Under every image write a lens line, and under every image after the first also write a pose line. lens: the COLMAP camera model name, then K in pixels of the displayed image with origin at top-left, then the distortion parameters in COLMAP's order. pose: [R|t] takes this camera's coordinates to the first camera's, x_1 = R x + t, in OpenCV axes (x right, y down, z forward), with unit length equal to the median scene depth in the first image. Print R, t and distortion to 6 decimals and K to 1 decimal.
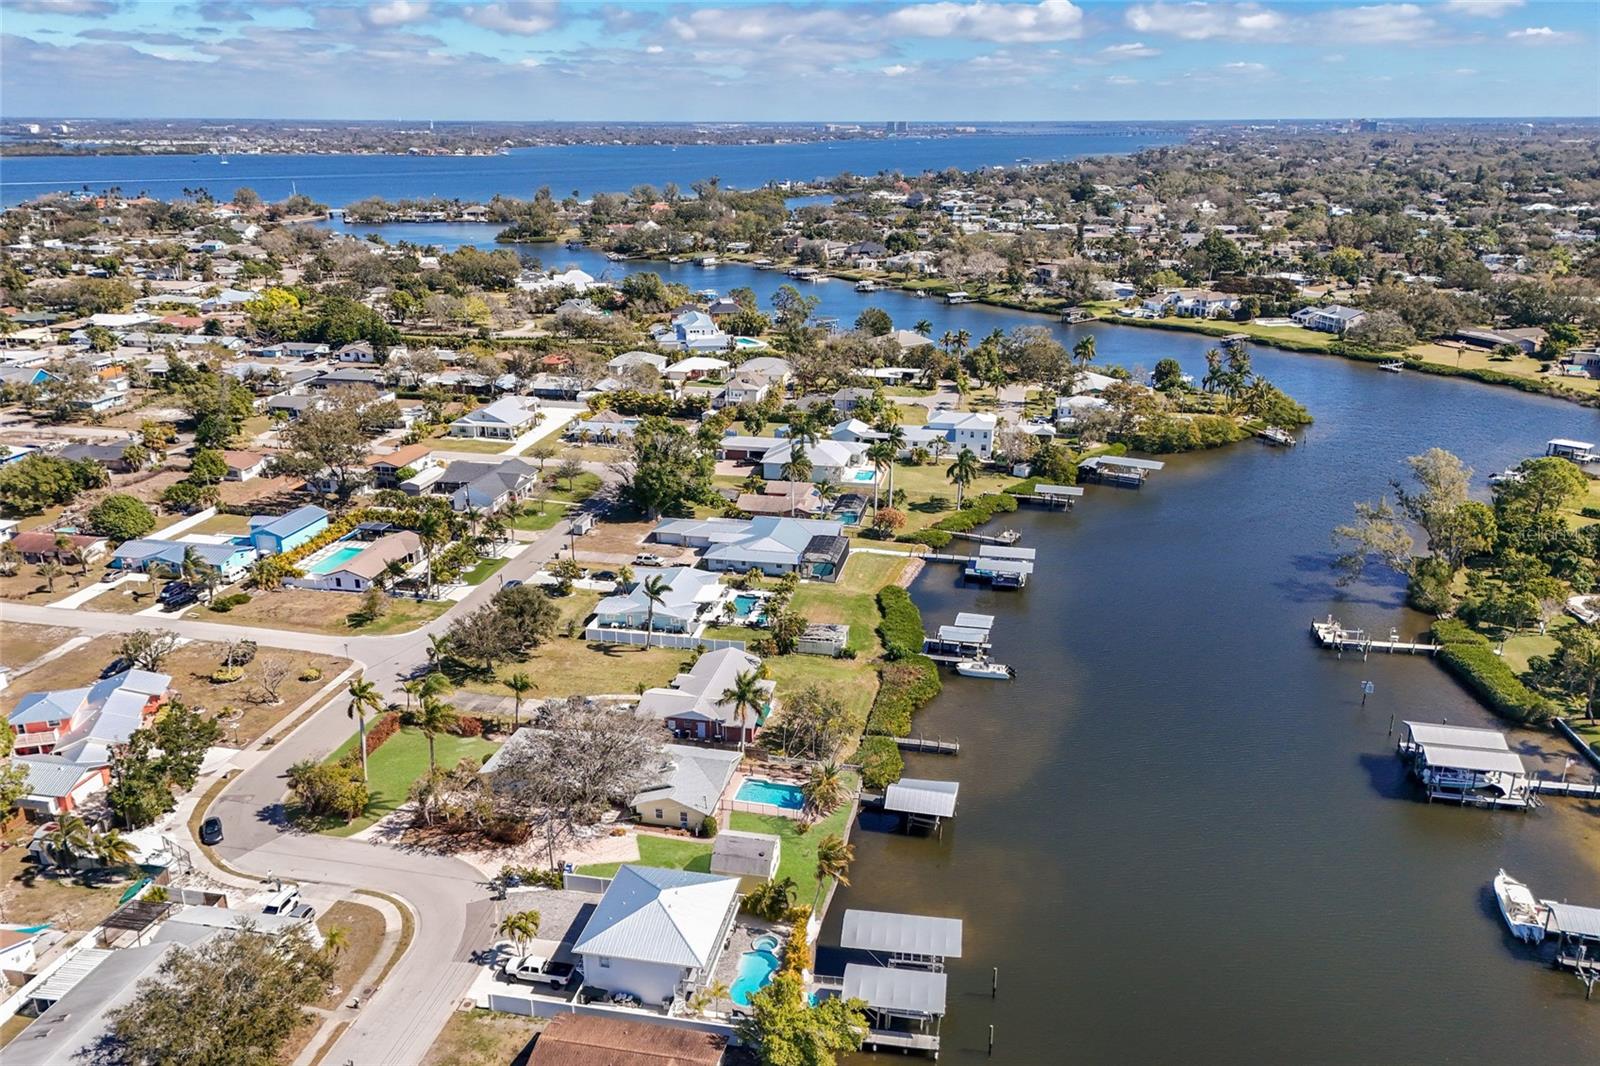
lens RADIAL K [[1193.4, 0, 800.0], [0, 1193.4, 533.0], [0, 0, 1]] dist [0.088868, -0.085957]
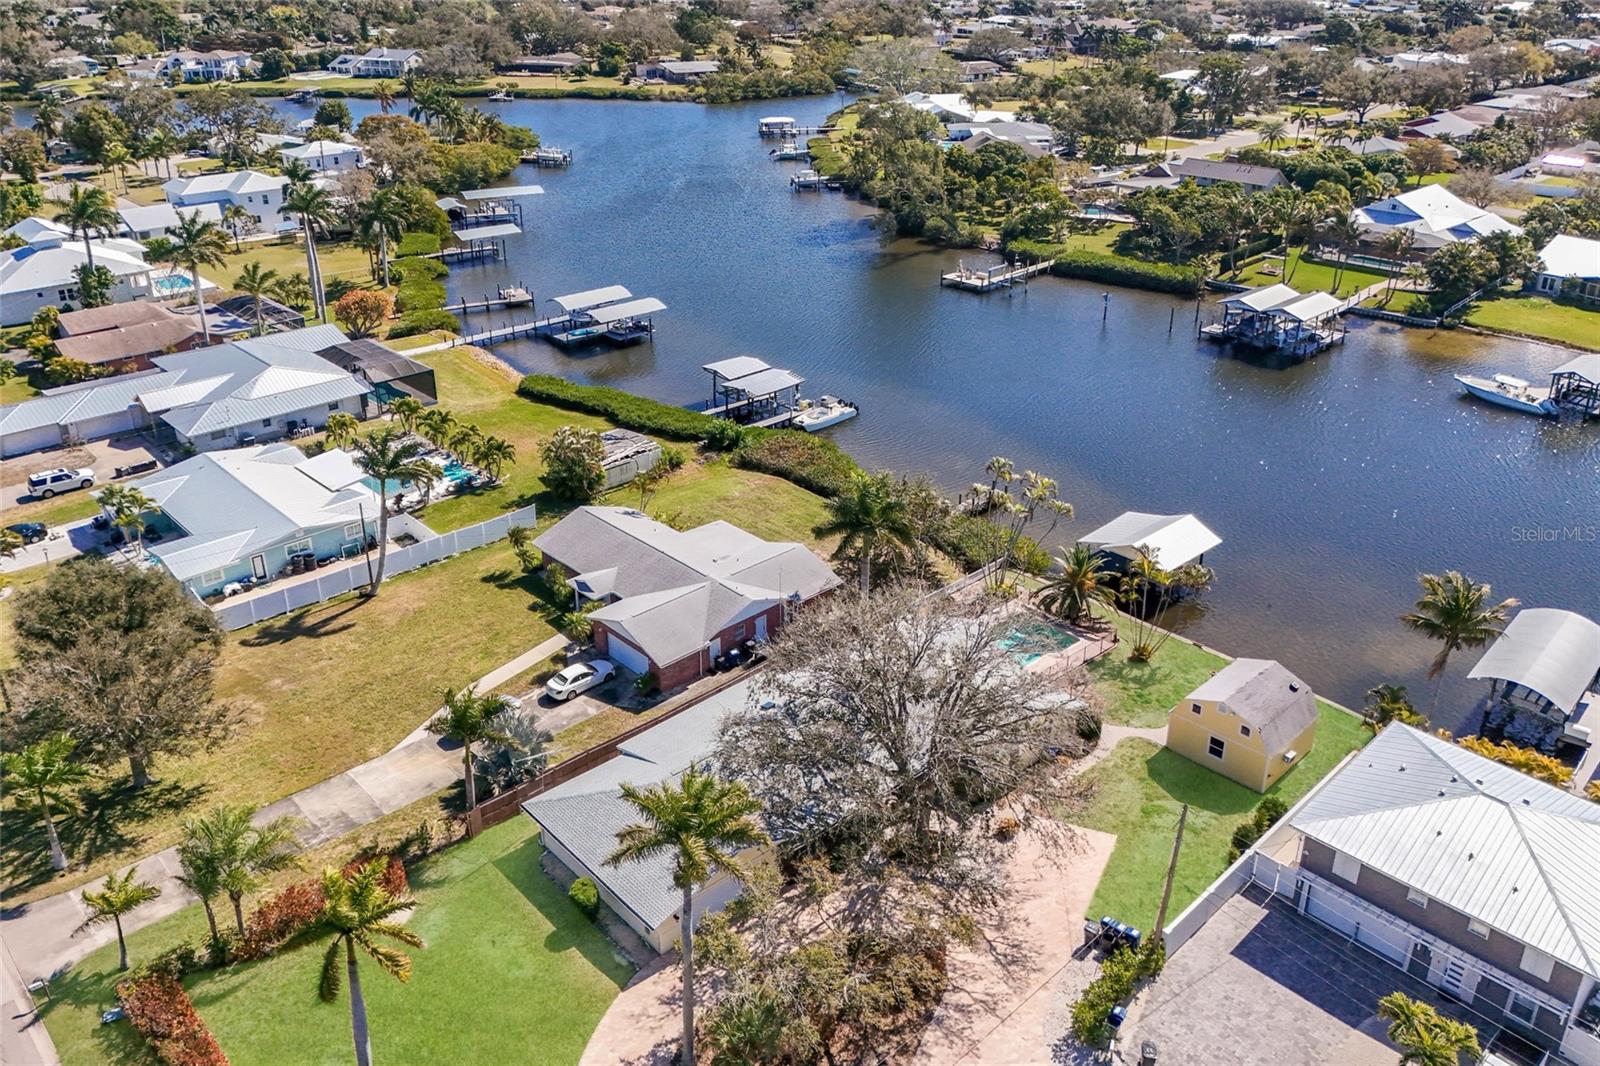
lens RADIAL K [[1210.2, 0, 797.9], [0, 1210.2, 506.9], [0, 0, 1]] dist [0.035028, -0.051285]
pose [[0.579942, -0.349724, 0.735772, -0.384102], [0.265824, 0.934970, 0.234880, -0.004705], [-0.770068, 0.059369, 0.635194, 0.563412]]
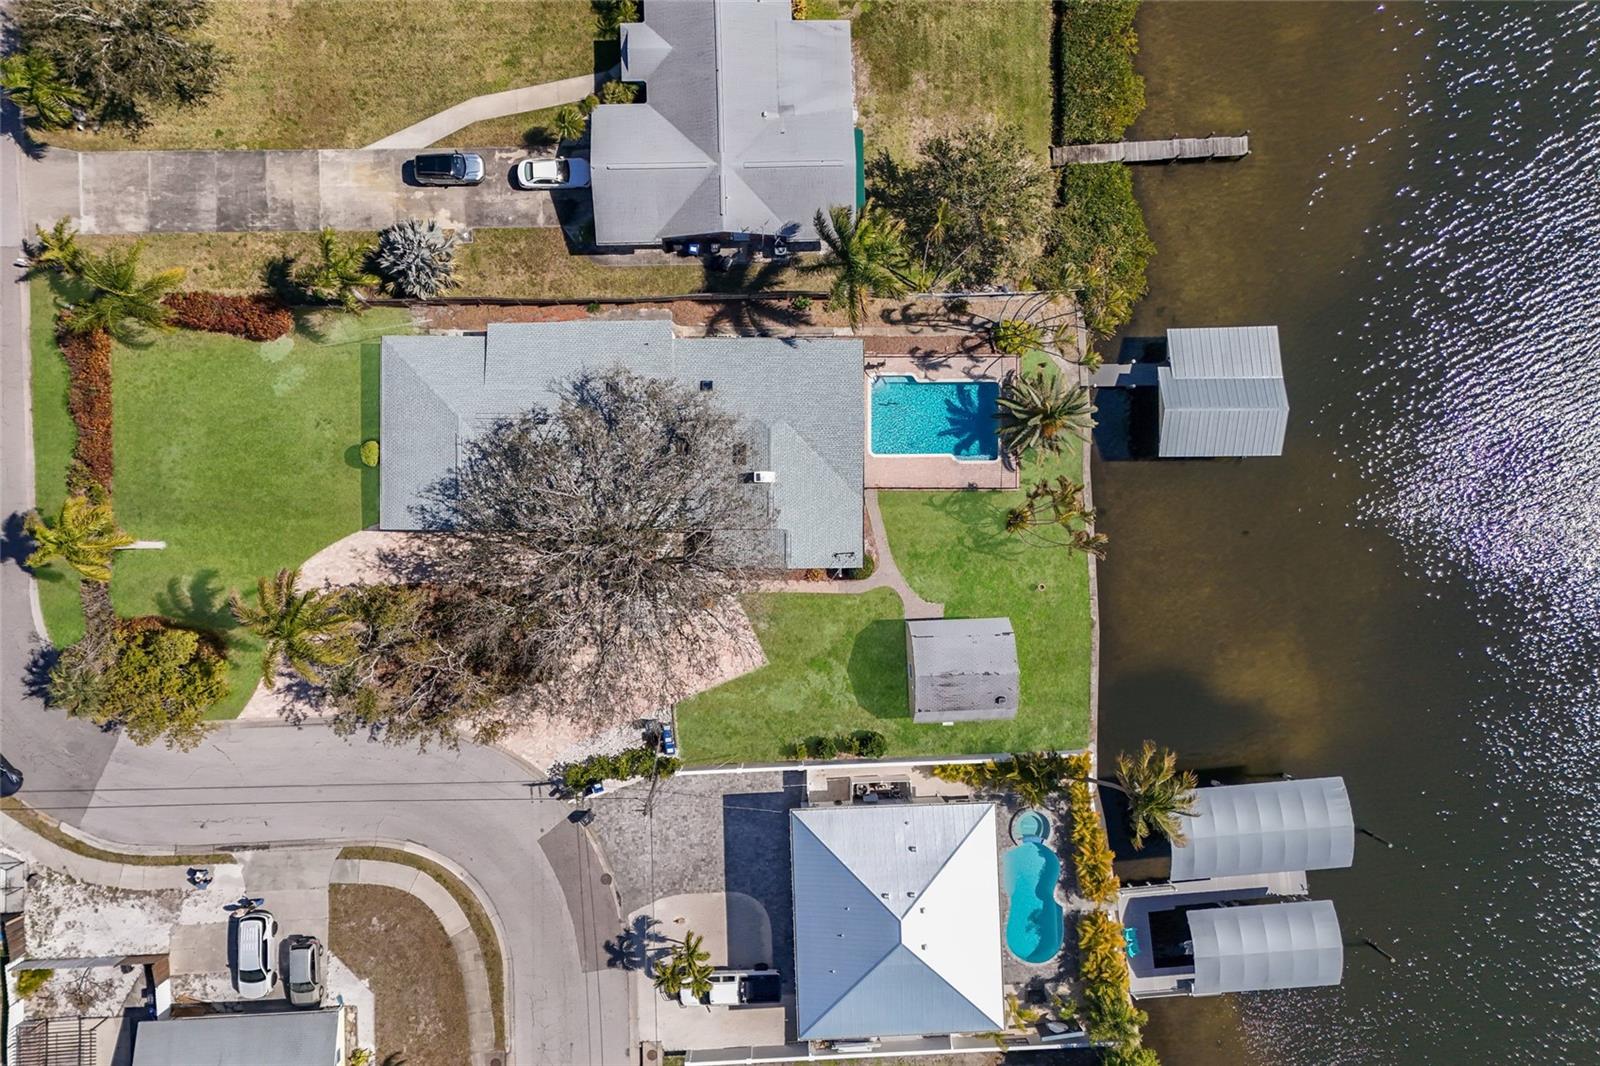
lens RADIAL K [[1182.8, 0, 800.0], [0, 1182.8, 533.0], [0, 0, 1]] dist [0.084945, -0.122772]
pose [[0.973537, -0.224811, 0.041056, -0.092321], [0.036932, 0.332062, 0.942534, -0.218814], [-0.225526, -0.916076, 0.331577, 0.626079]]
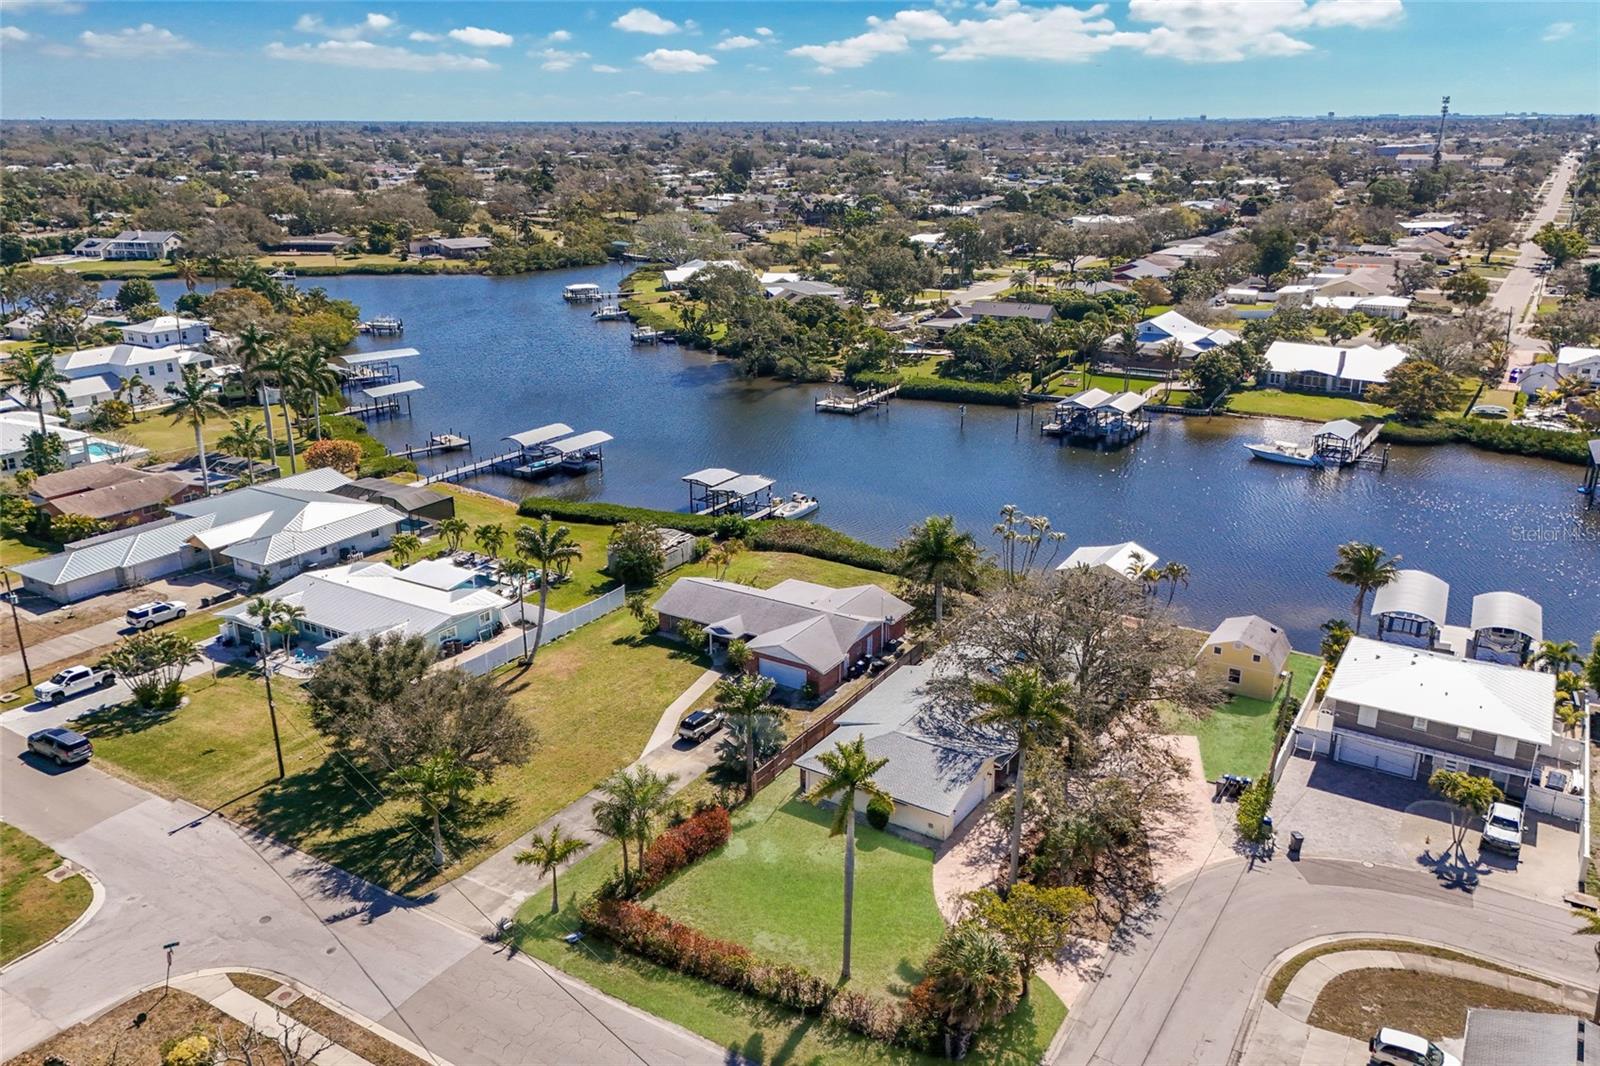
lens RADIAL K [[1193.4, 0, 800.0], [0, 1193.4, 533.0], [0, 0, 1]] dist [0.088868, -0.085957]
pose [[0.352712, -0.306564, 0.884089, -0.577717], [0.307266, 0.930364, 0.200025, -0.034684], [-0.883845, 0.201099, 0.422347, 0.642682]]
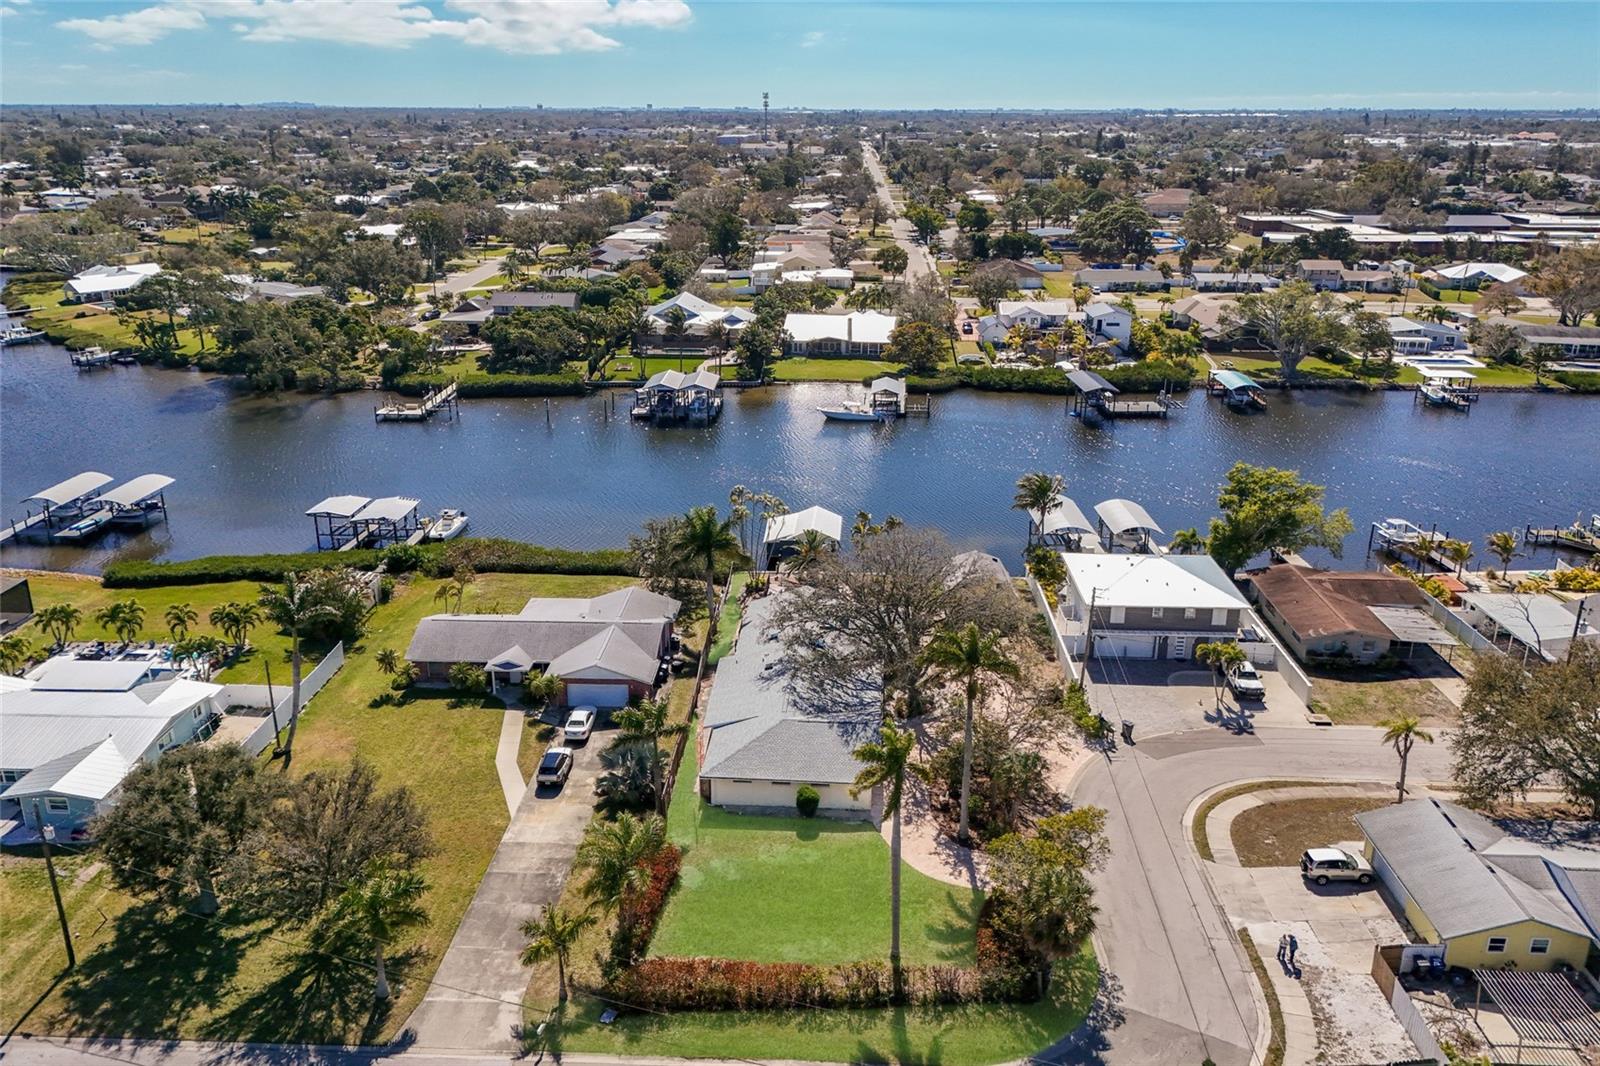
lens RADIAL K [[1182.8, 0, 800.0], [0, 1182.8, 533.0], [0, 0, 1]] dist [0.084945, -0.122772]
pose [[-0.151191, -0.334583, 0.930159, -0.582567], [0.317420, 0.874710, 0.366232, -0.088677], [-0.936155, 0.350622, -0.026045, 0.801929]]
